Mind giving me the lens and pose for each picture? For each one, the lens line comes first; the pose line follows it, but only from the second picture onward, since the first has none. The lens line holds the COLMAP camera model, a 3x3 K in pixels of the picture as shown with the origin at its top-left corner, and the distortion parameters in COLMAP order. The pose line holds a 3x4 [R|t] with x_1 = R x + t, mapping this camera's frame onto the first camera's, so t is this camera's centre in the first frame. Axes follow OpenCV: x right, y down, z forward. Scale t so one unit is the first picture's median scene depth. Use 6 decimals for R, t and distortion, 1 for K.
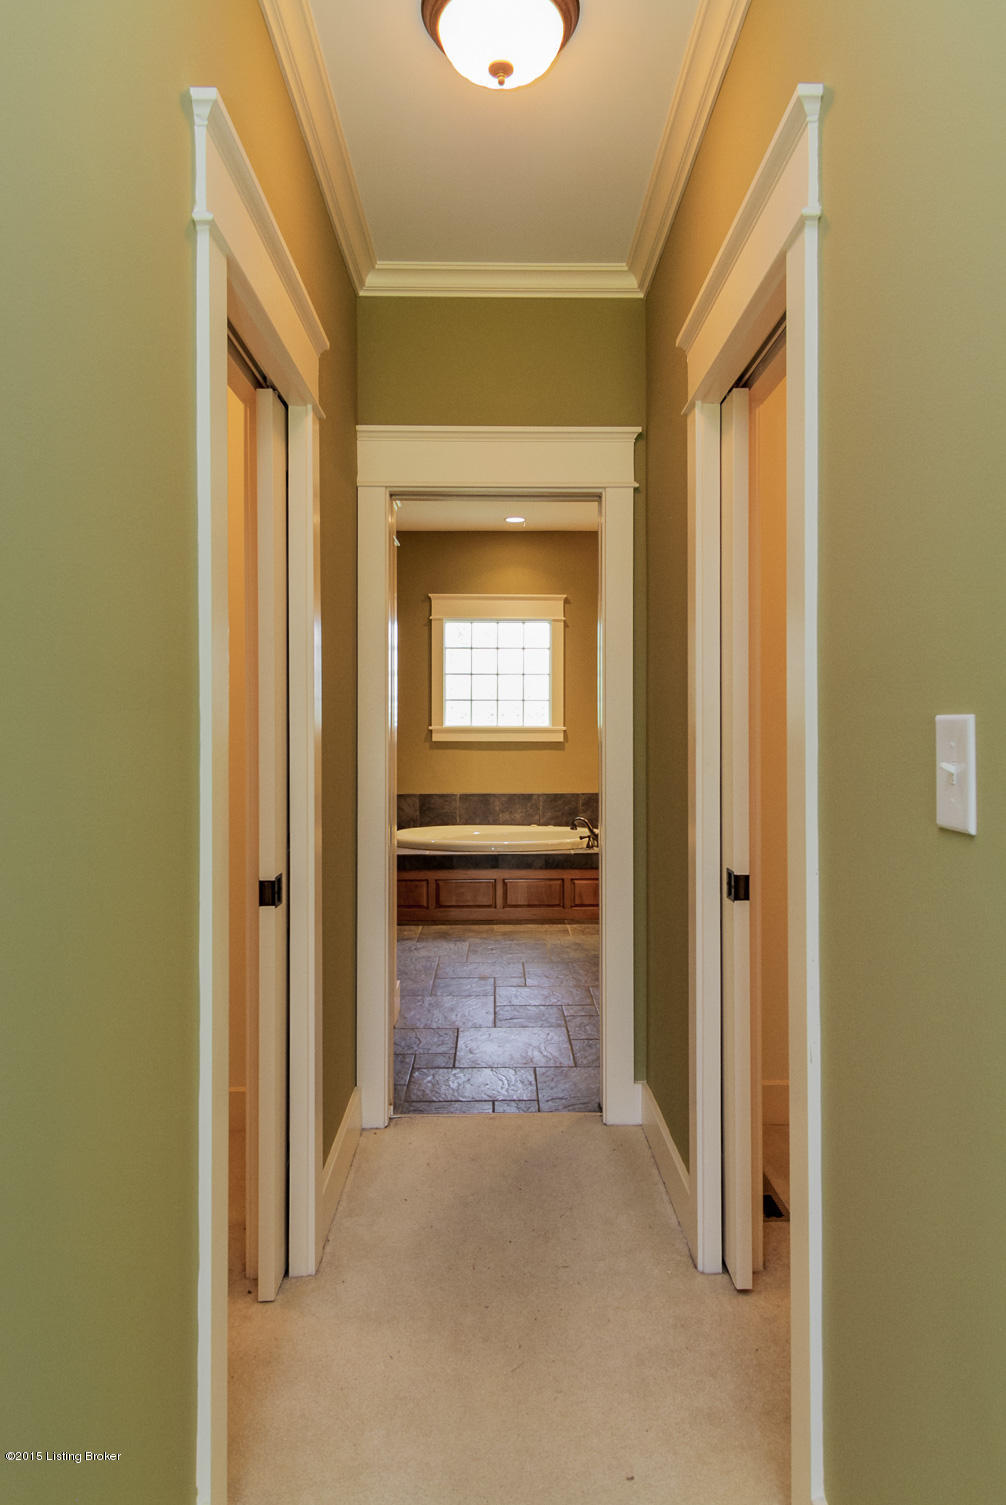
lens RADIAL K [[902.0, 0, 503.8], [0, 902.0, 746.7], [0, 0, 1]] dist [0.003423, 0.000055]
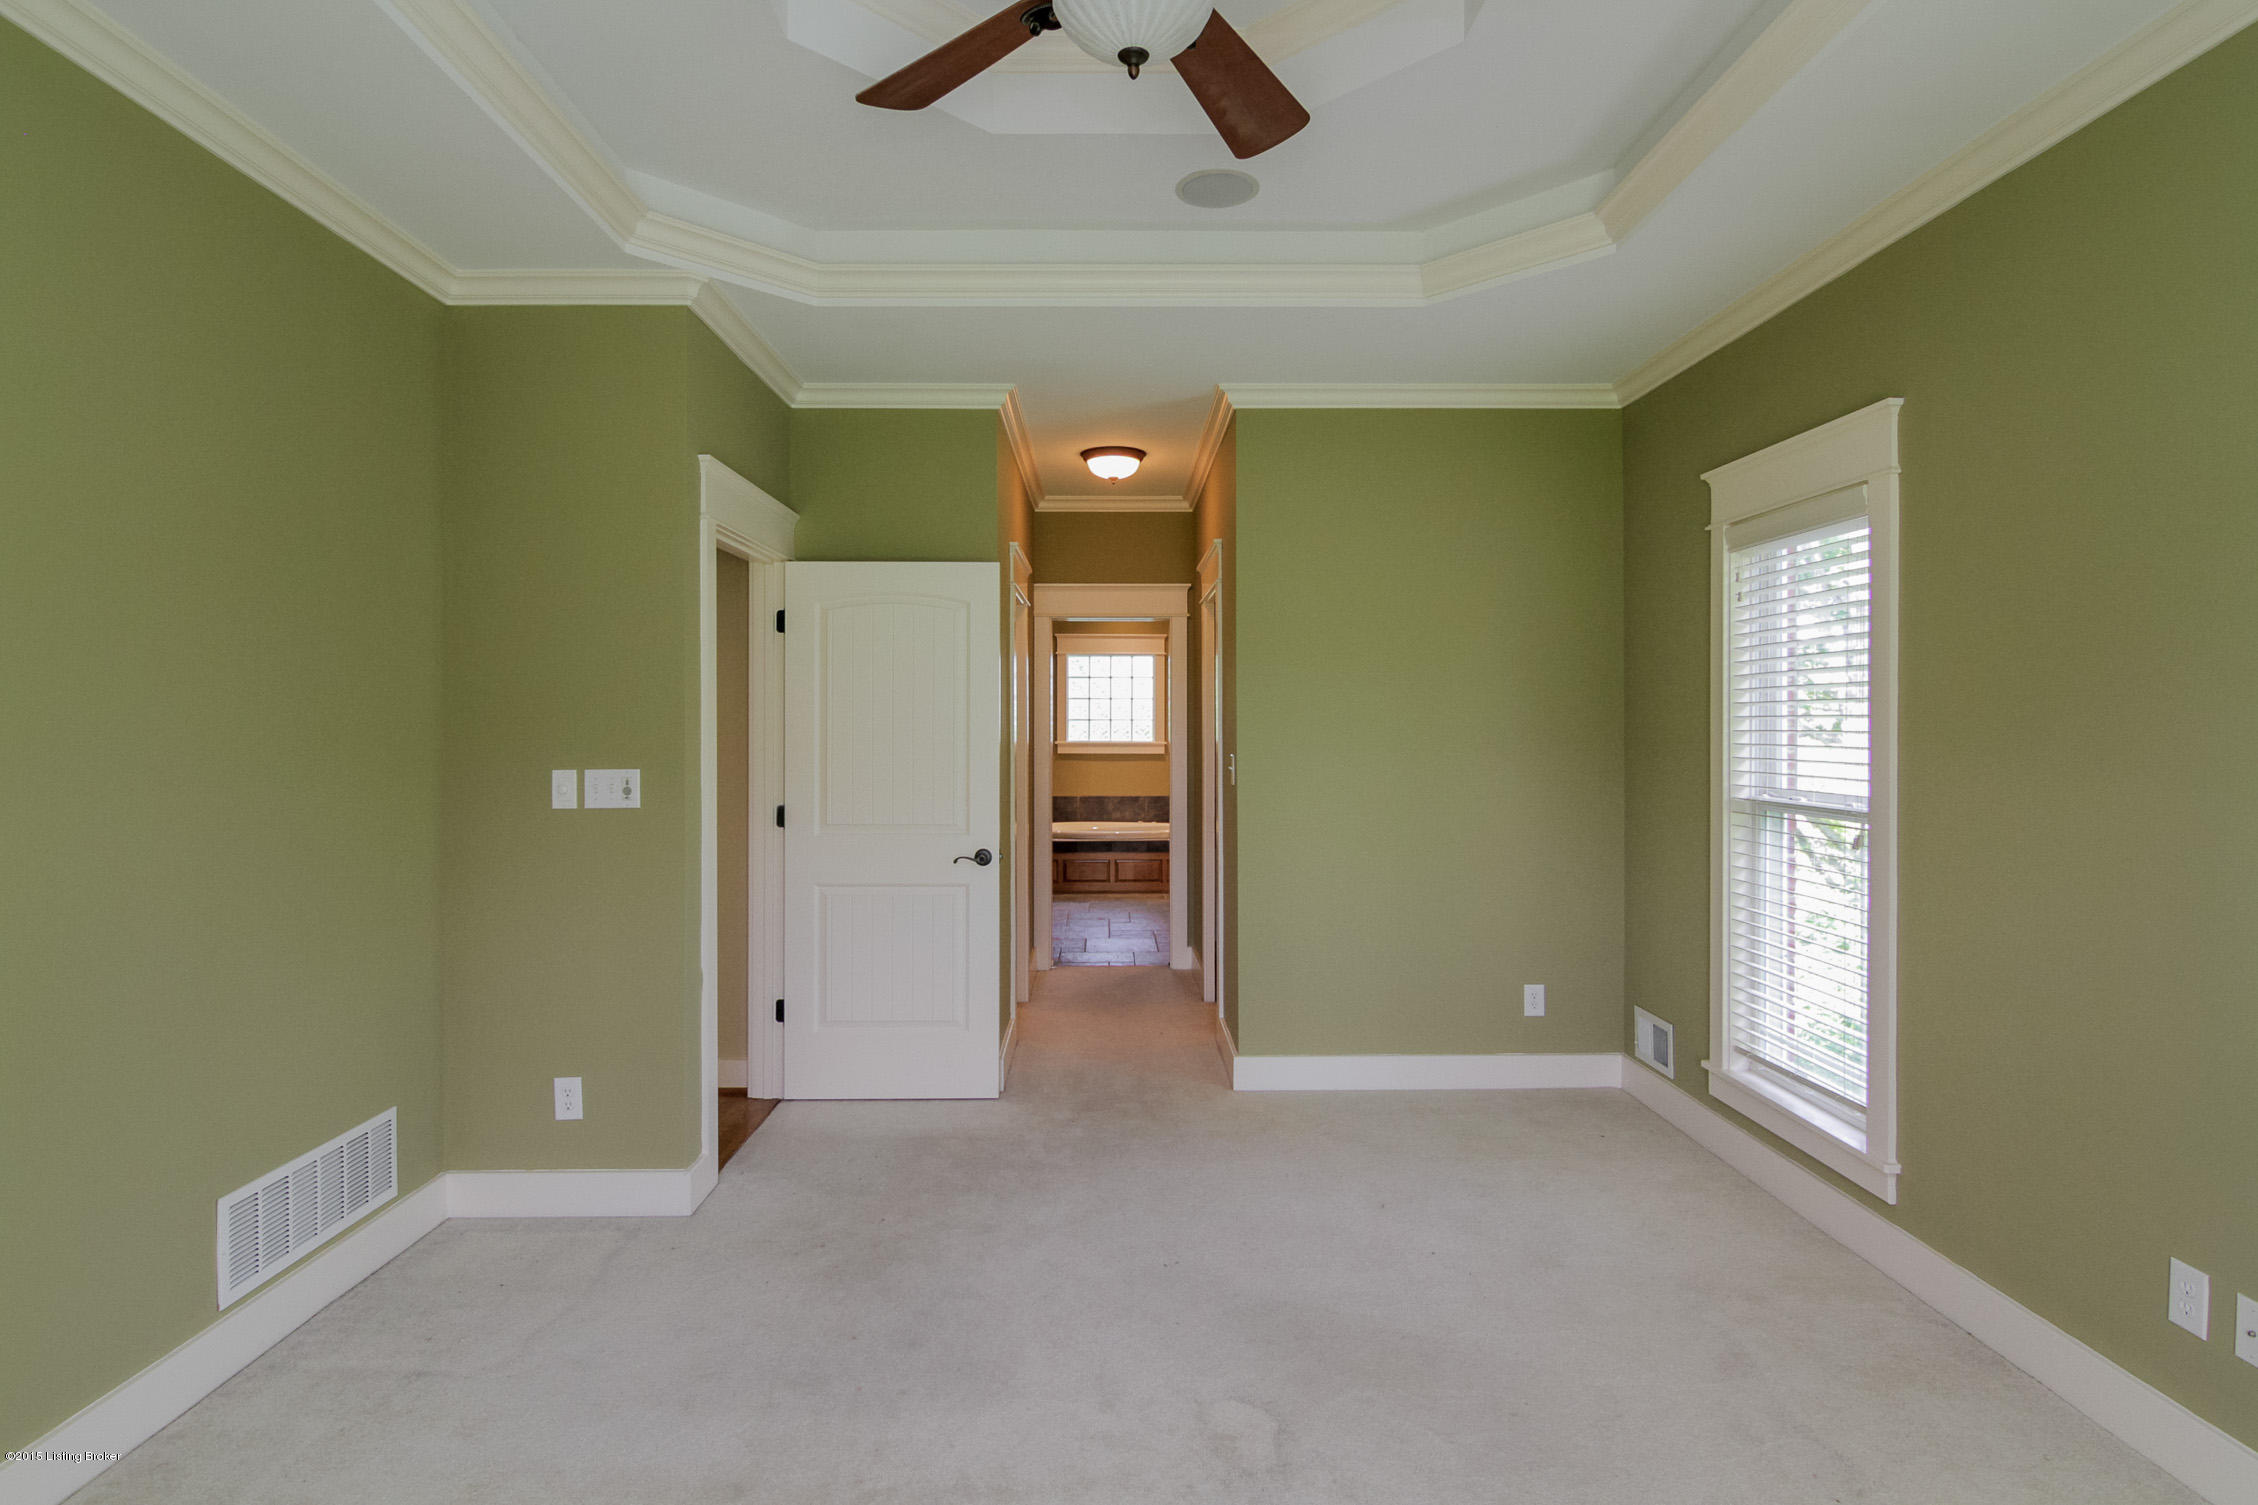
lens RADIAL K [[1163.6, 0, 1128.3], [0, 1163.6, 747.2], [0, 0, 1]] dist [-0.006681, -0.006170]
pose [[0.999958, 0.000555, 0.009180, 0.002677], [-0.000514, 0.999989, -0.004564, -0.008972], [-0.009183, 0.004560, 0.999947, -0.682489]]
